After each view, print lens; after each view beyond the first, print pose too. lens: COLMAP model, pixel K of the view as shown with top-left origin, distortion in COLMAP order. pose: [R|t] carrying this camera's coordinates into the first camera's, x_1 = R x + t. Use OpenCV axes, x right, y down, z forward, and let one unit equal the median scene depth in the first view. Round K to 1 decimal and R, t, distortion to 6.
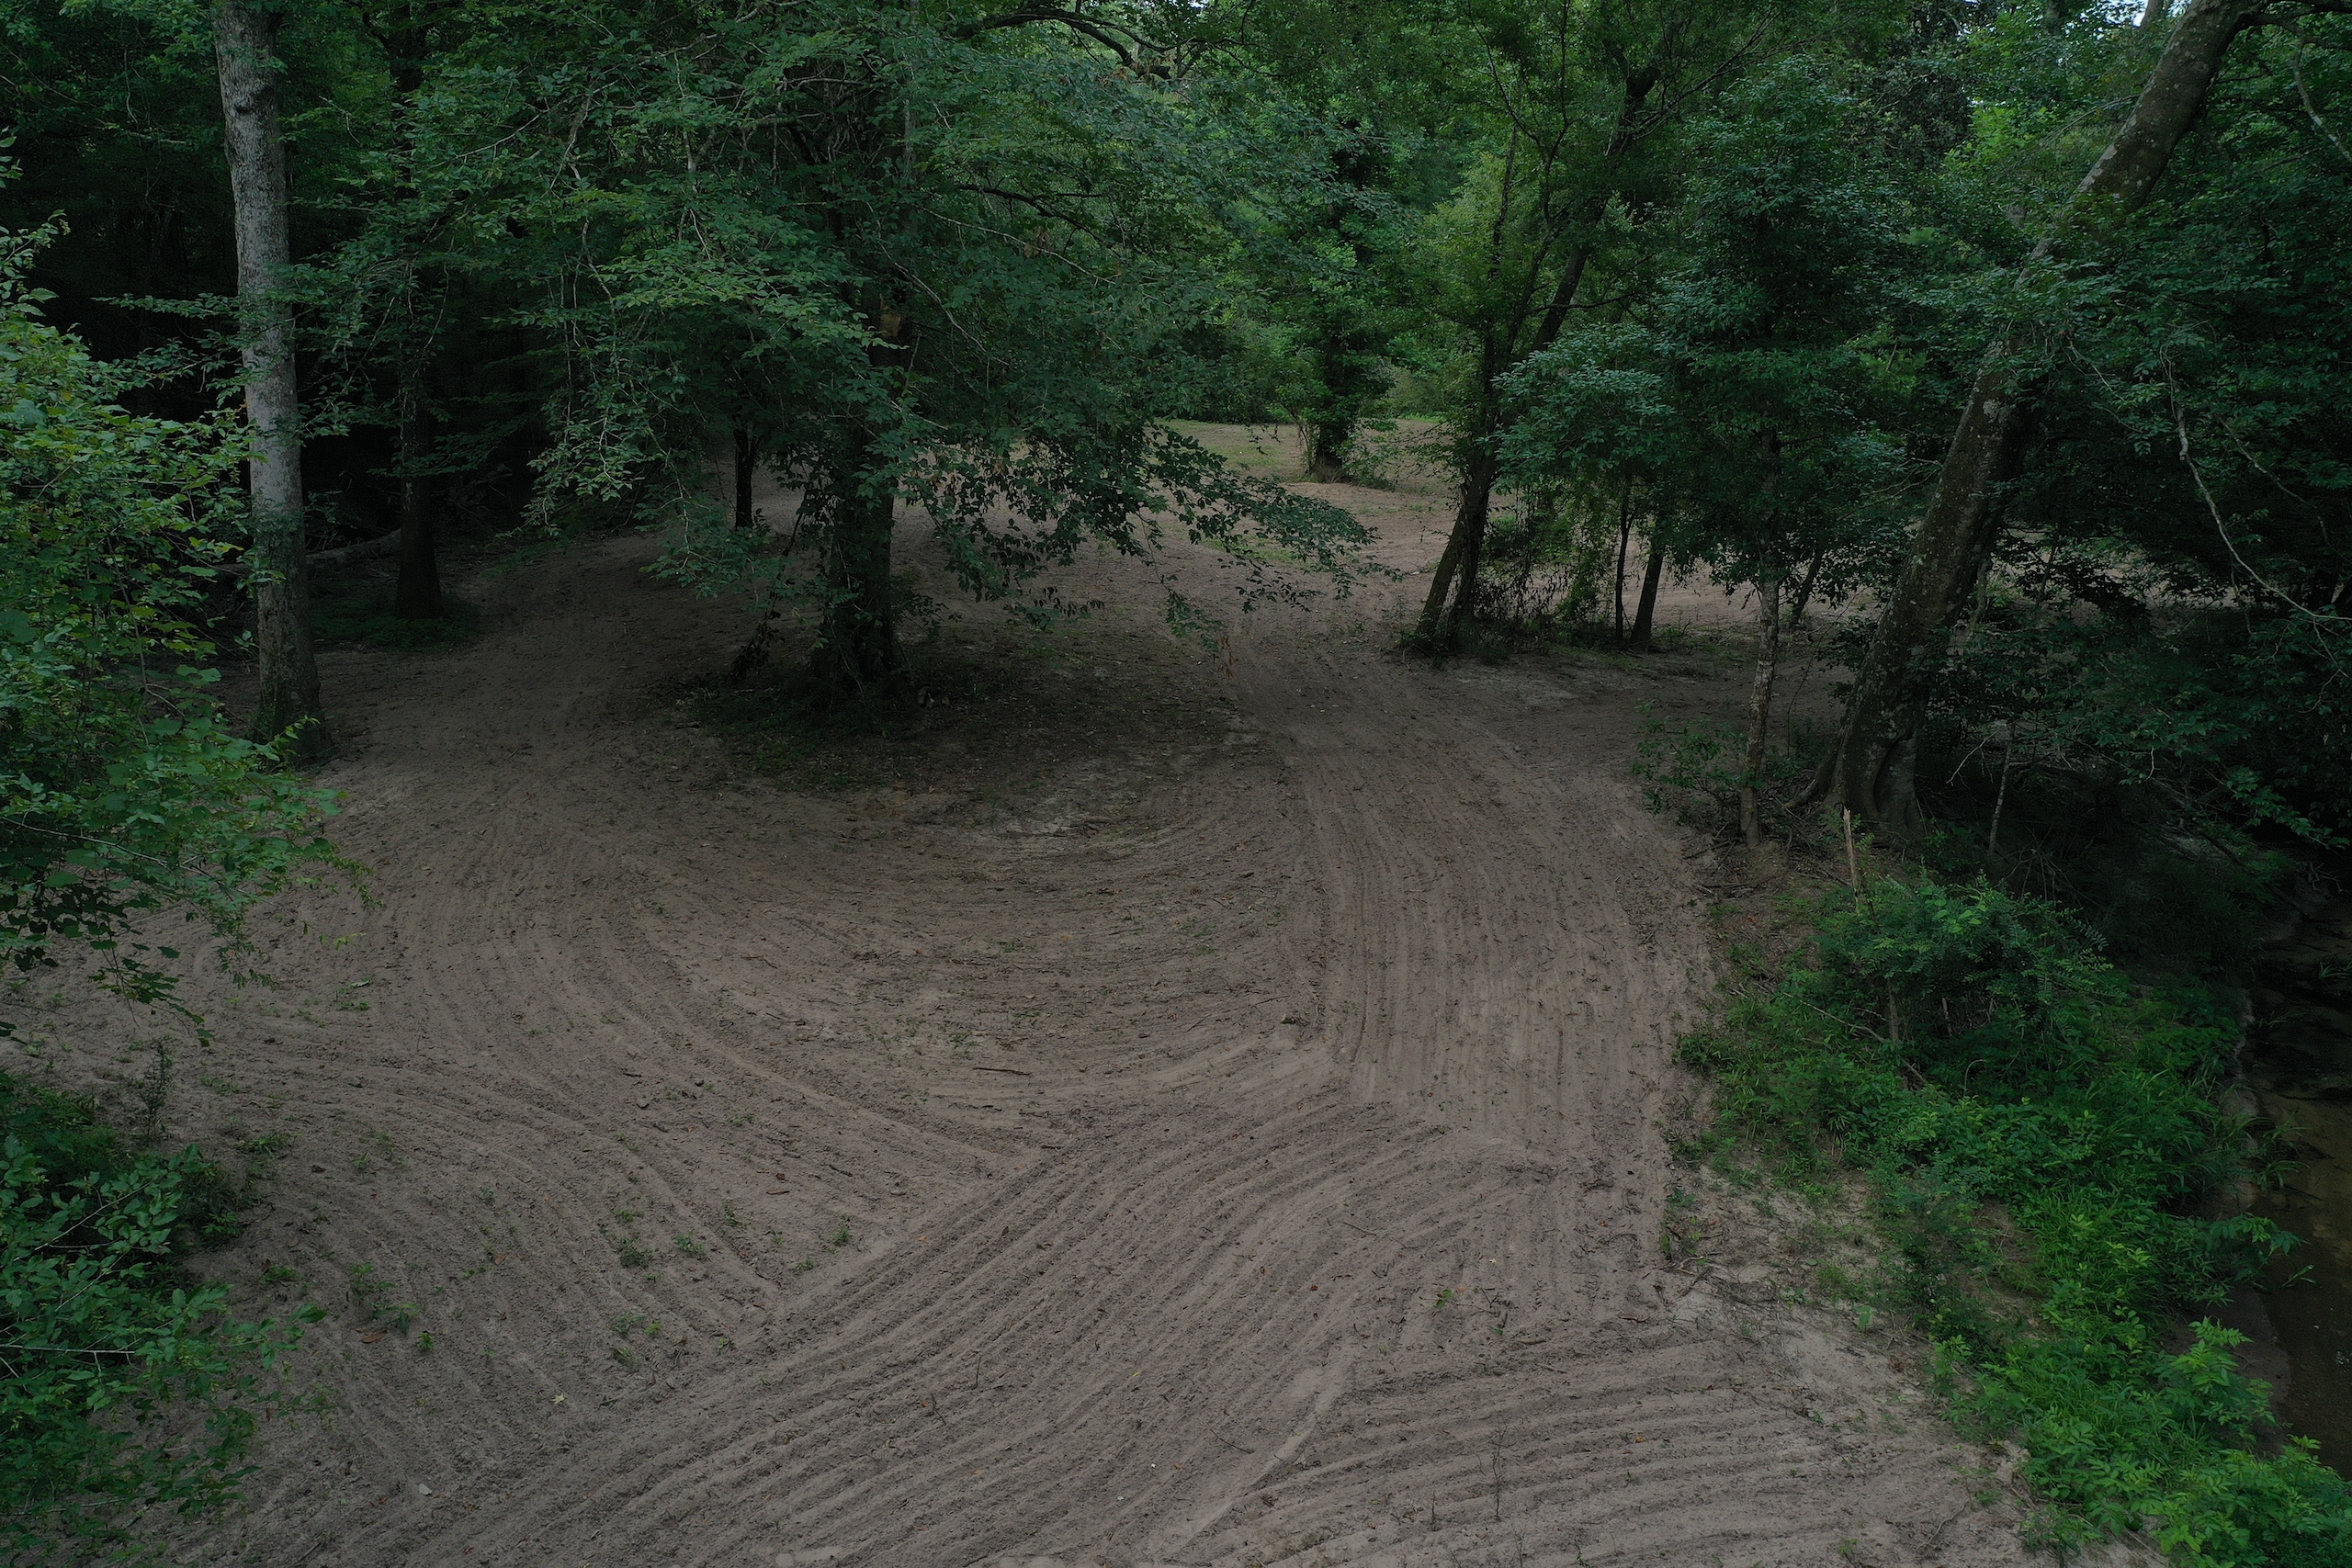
lens RADIAL K [[1859.6, 0, 1179.3], [0, 1859.6, 782.2], [0, 0, 1]] dist [0.011424, 0.004579]
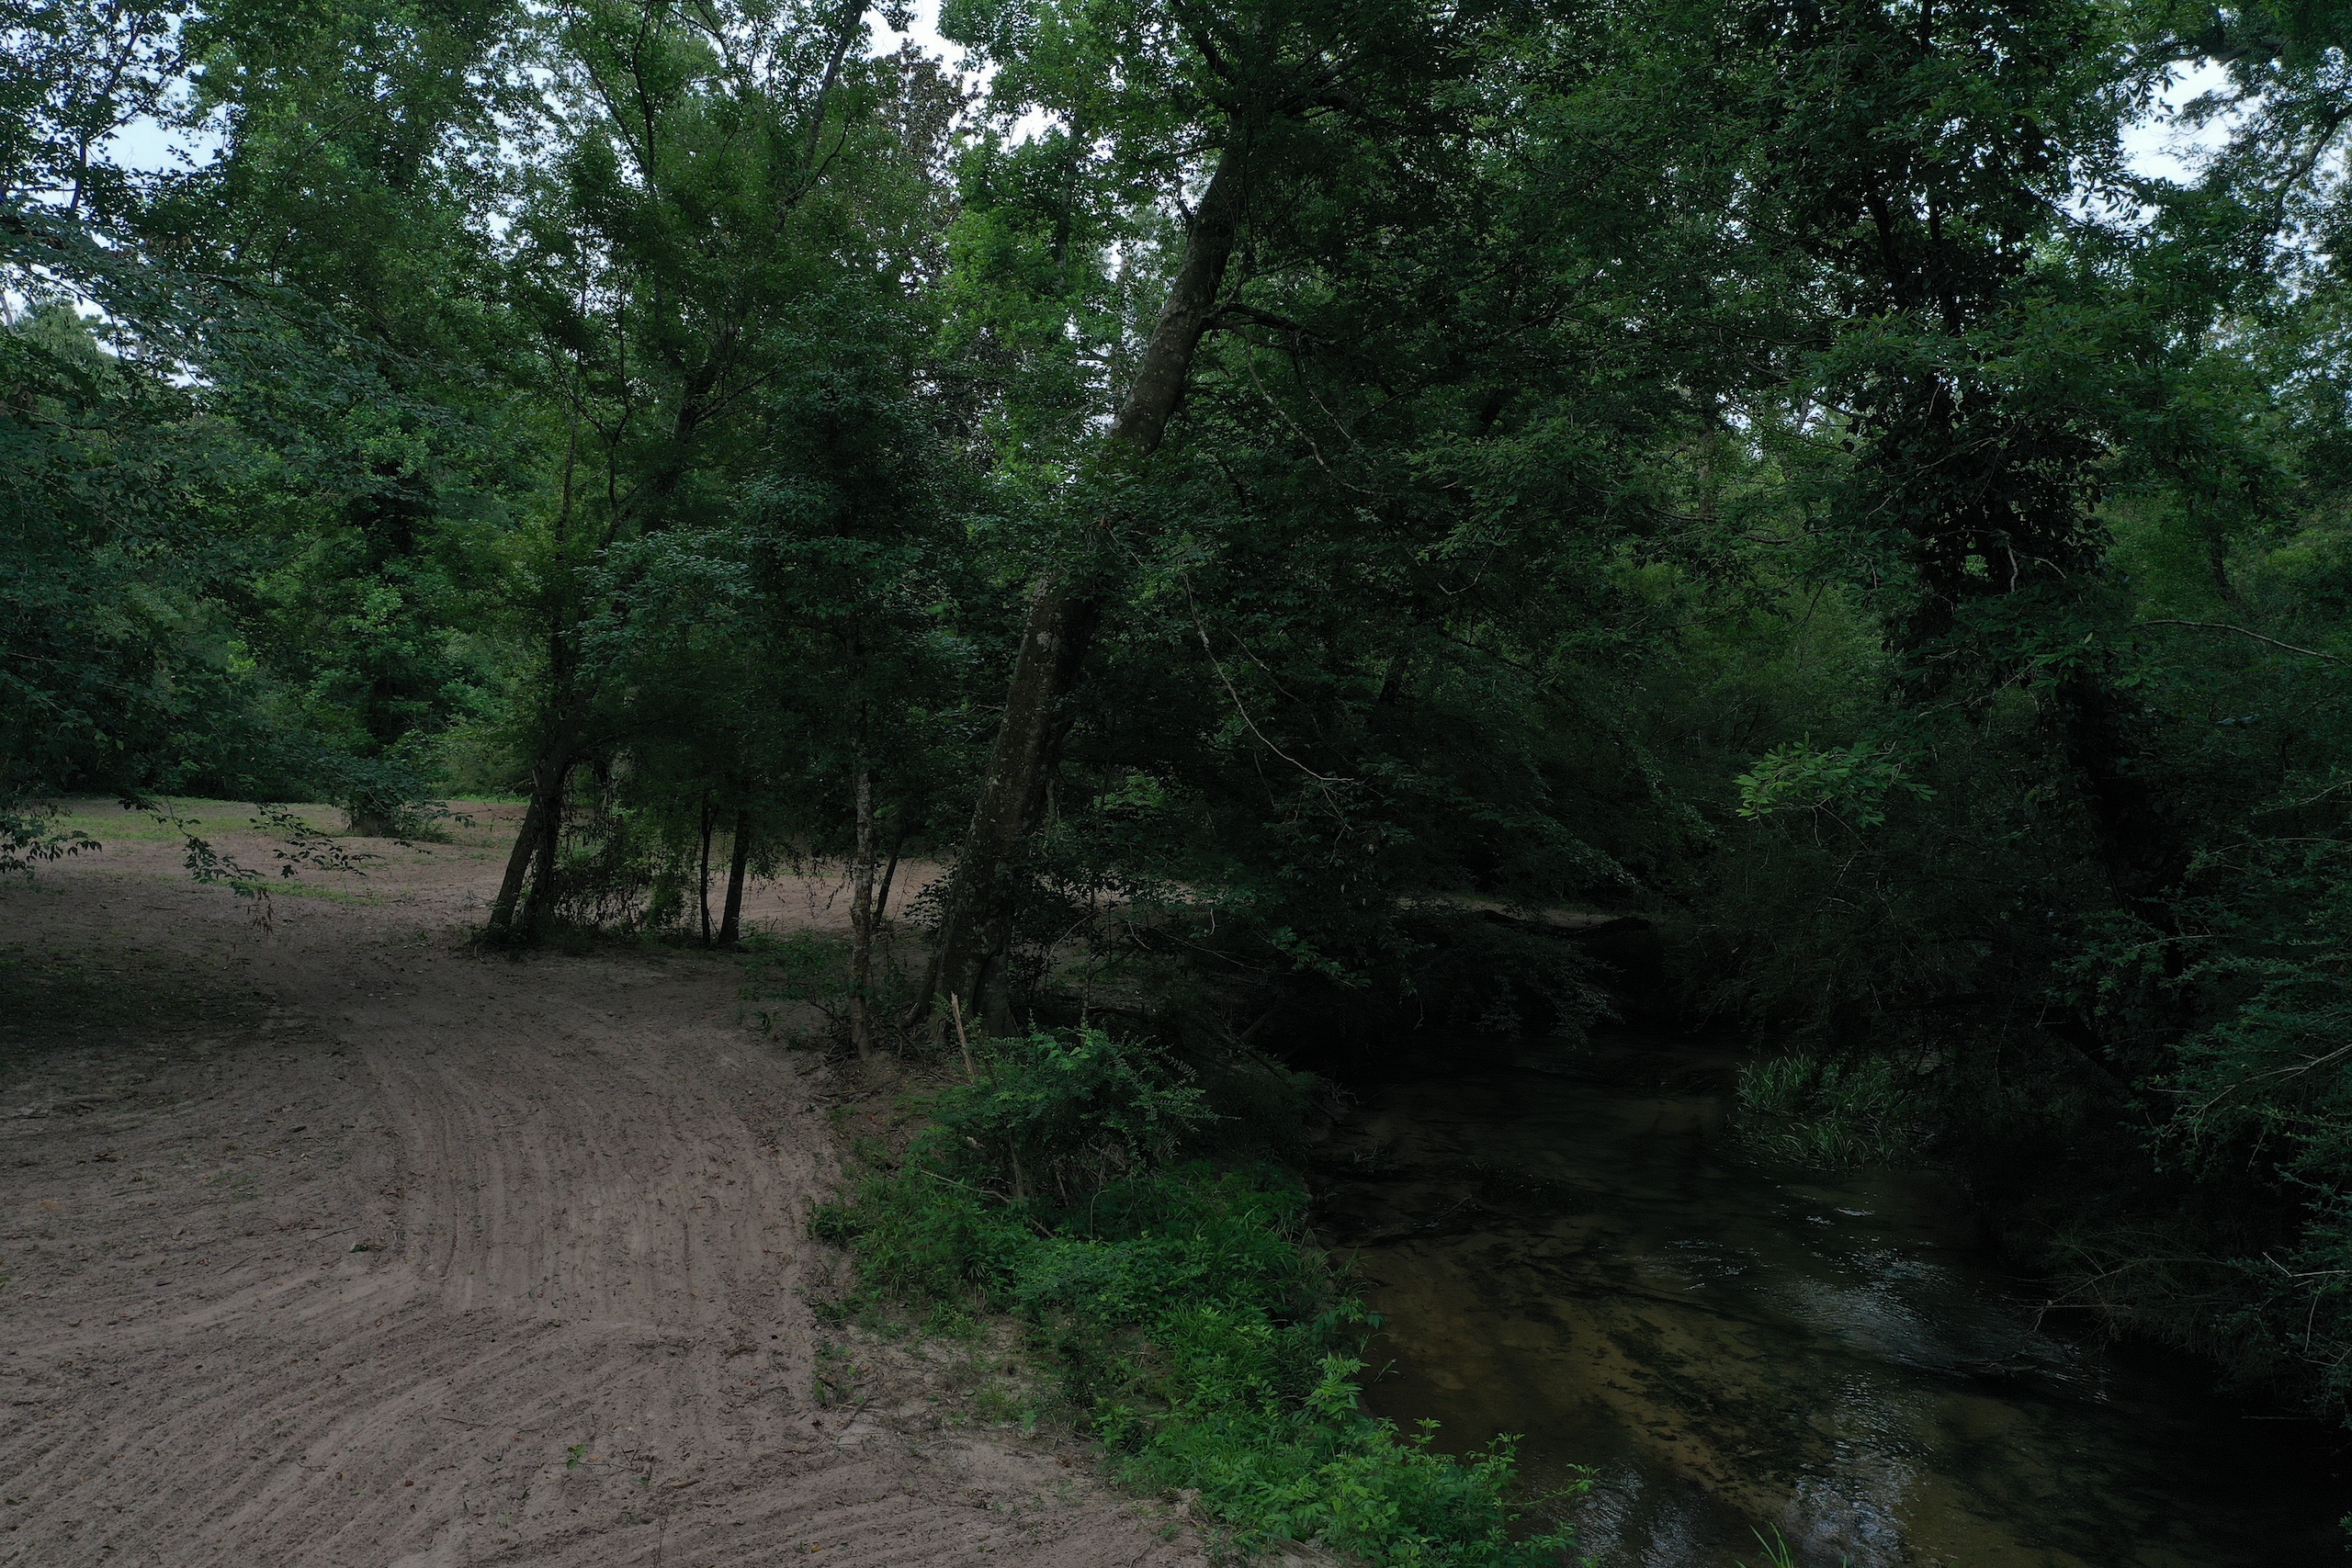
lens RADIAL K [[1859.6, 0, 1179.3], [0, 1859.6, 782.2], [0, 0, 1]] dist [0.011424, 0.004579]
pose [[0.882325, -0.003176, 0.470630, -0.011567], [0.108396, 0.974465, -0.196642, 0.138288], [-0.457988, 0.224516, 0.860139, 0.056750]]
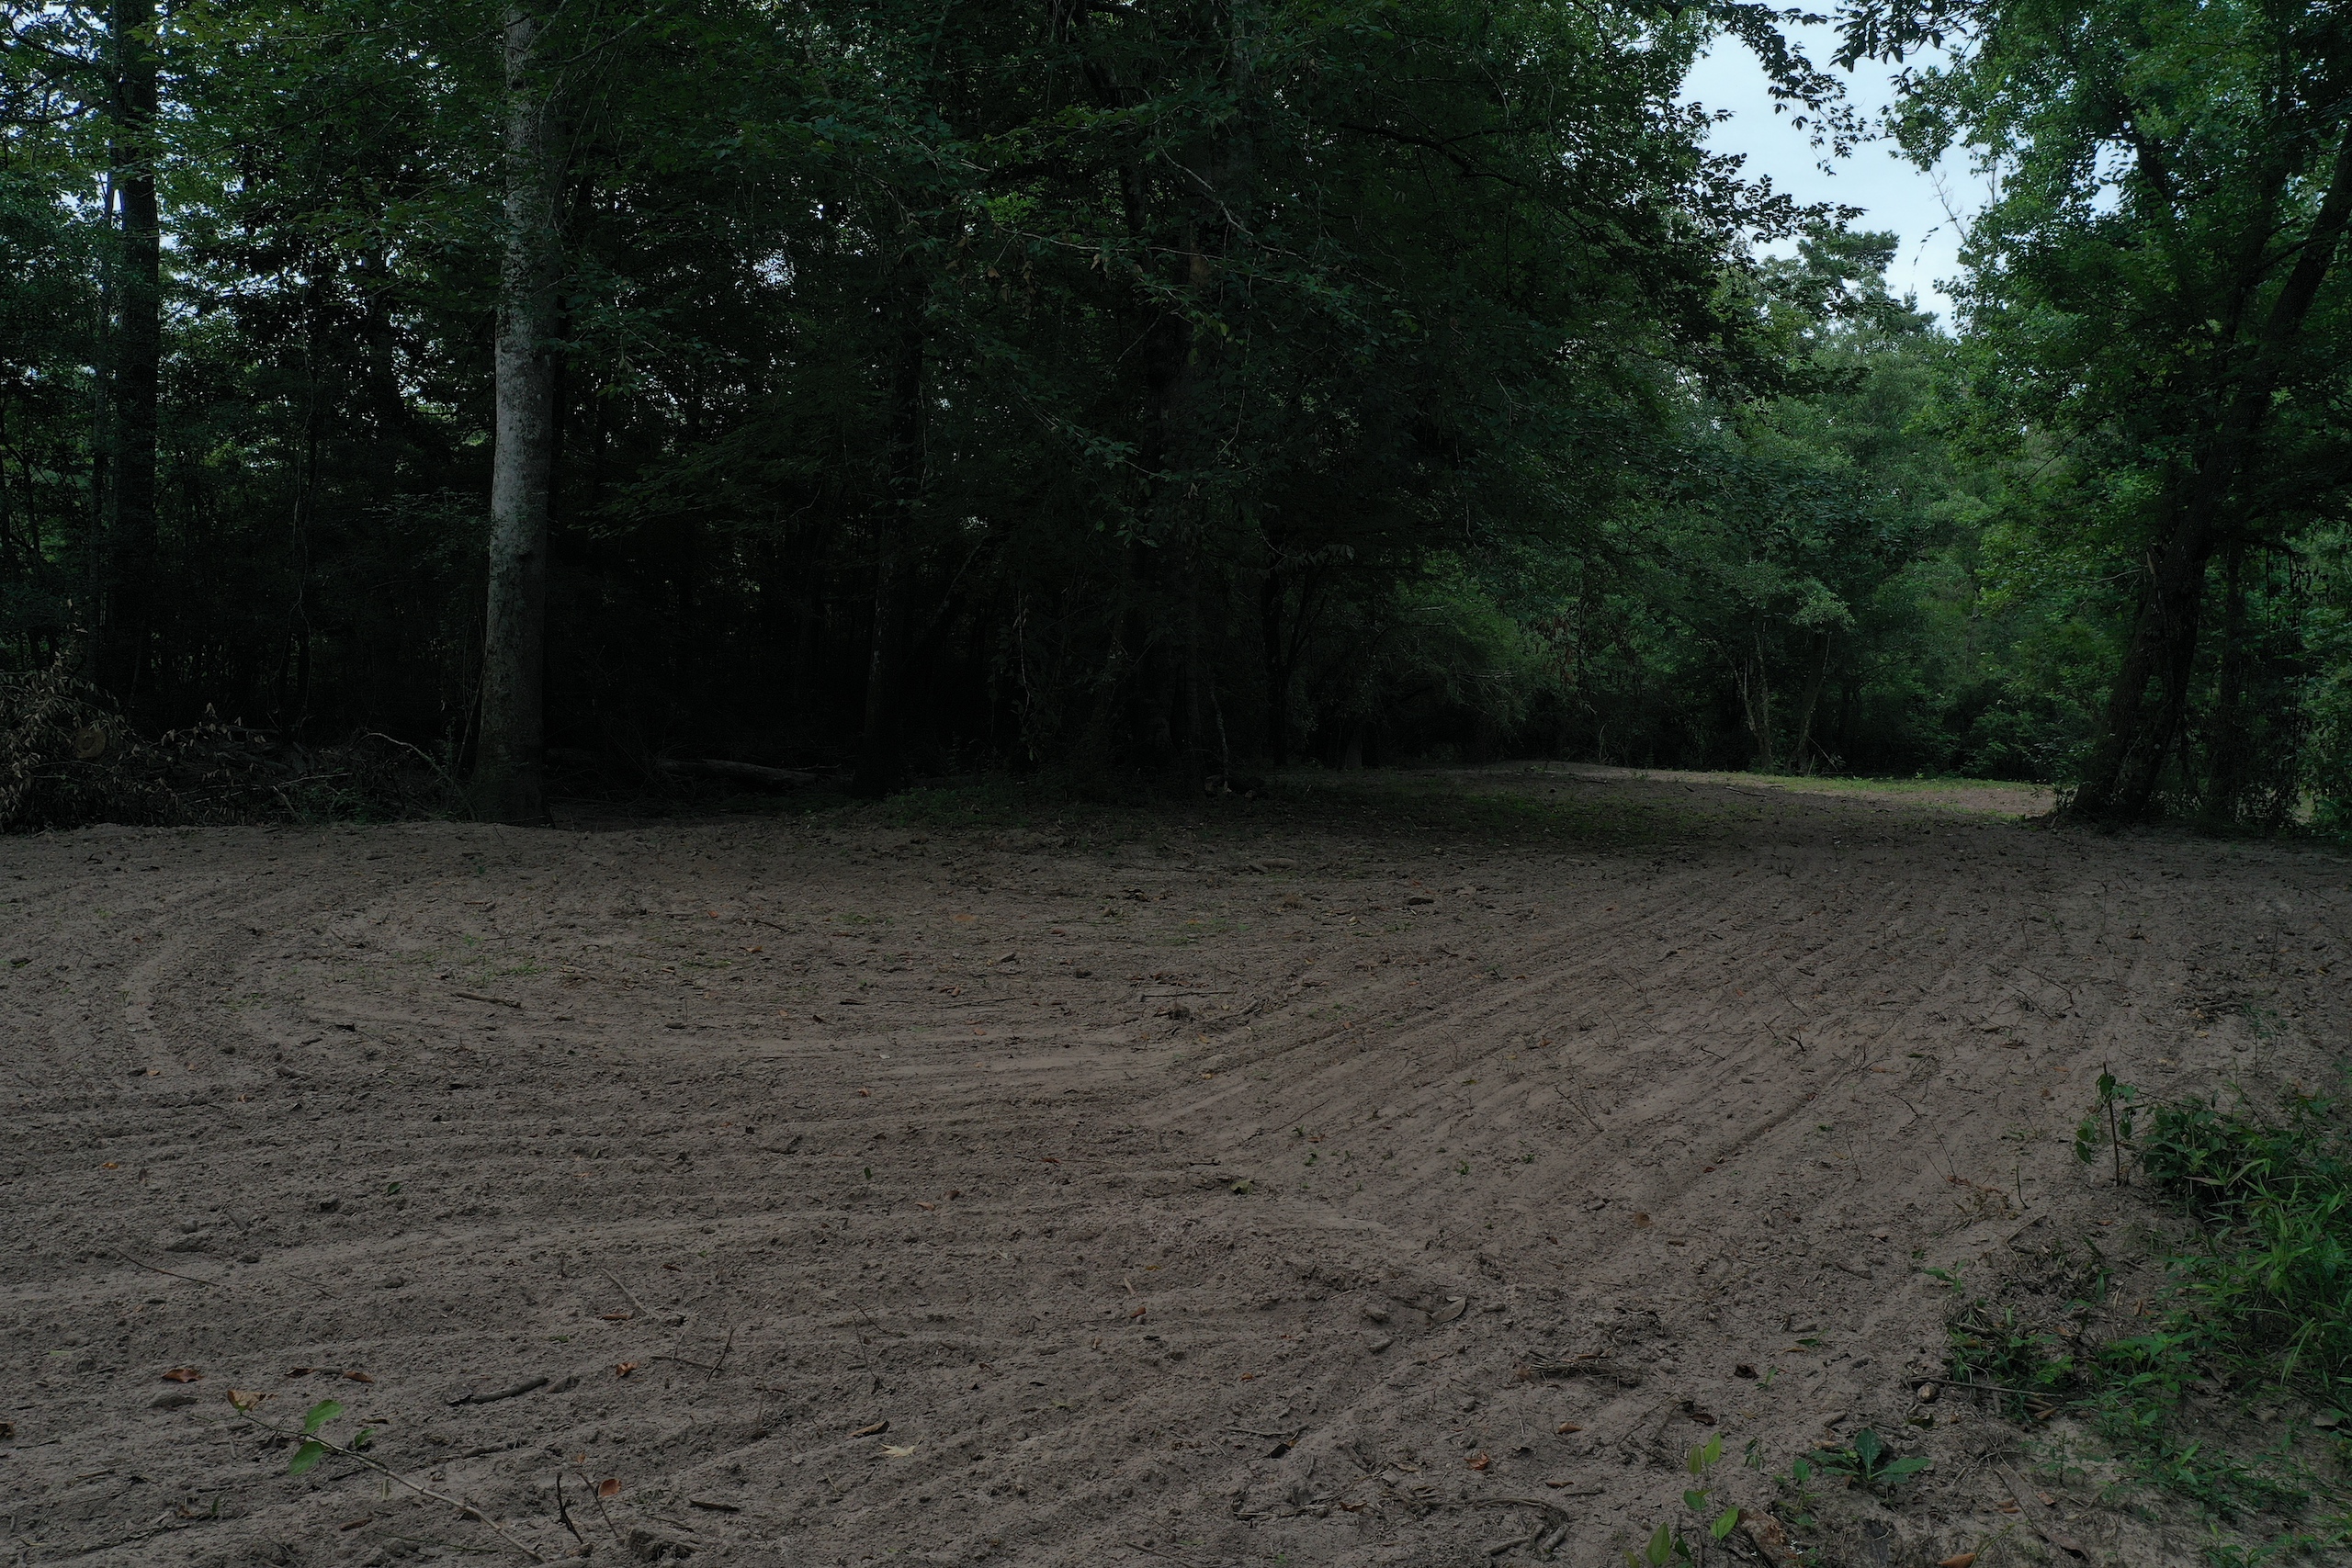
lens RADIAL K [[1859.6, 0, 1179.3], [0, 1859.6, 782.2], [0, 0, 1]] dist [0.011424, 0.004579]
pose [[0.892030, 0.008427, -0.451897, 0.279944], [-0.120703, 0.967955, -0.220213, 0.183592], [0.435561, 0.250981, 0.864462, 0.651330]]
